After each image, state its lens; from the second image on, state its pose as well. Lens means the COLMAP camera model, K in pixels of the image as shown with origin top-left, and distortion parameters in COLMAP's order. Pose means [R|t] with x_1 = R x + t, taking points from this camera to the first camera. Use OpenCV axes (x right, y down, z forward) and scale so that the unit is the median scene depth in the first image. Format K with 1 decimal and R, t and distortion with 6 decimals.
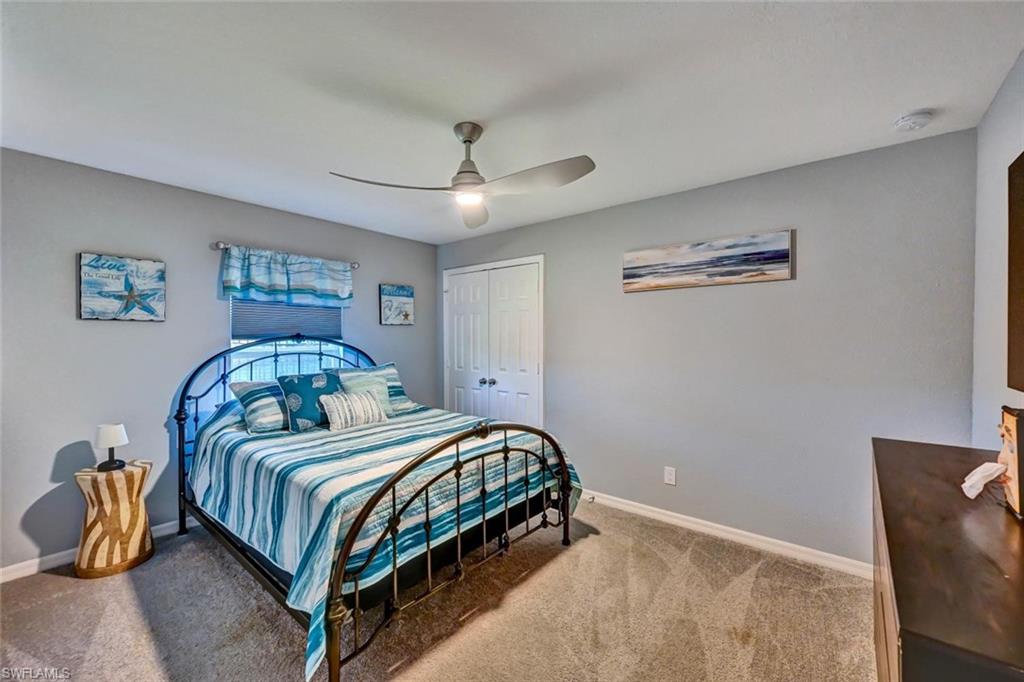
lens RADIAL K [[410.5, 0, 512.5], [0, 410.5, 341.5], [0, 0, 1]] dist [-0.001569, 0.001293]
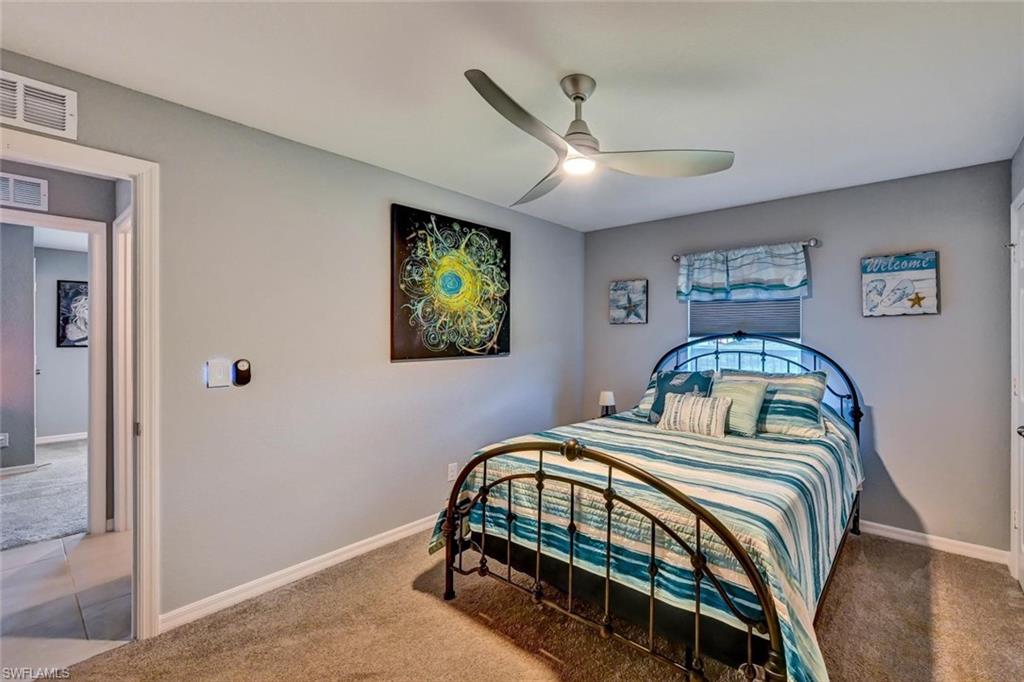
lens RADIAL K [[384.1, 0, 512.3], [0, 384.1, 334.5], [0, 0, 1]] dist [0.001697, 0.000091]
pose [[0.050847, -0.001586, -0.998705, 0.408131], [-0.010407, 0.999944, -0.002118, -0.004637], [0.998652, 0.010501, 0.050828, 0.510514]]
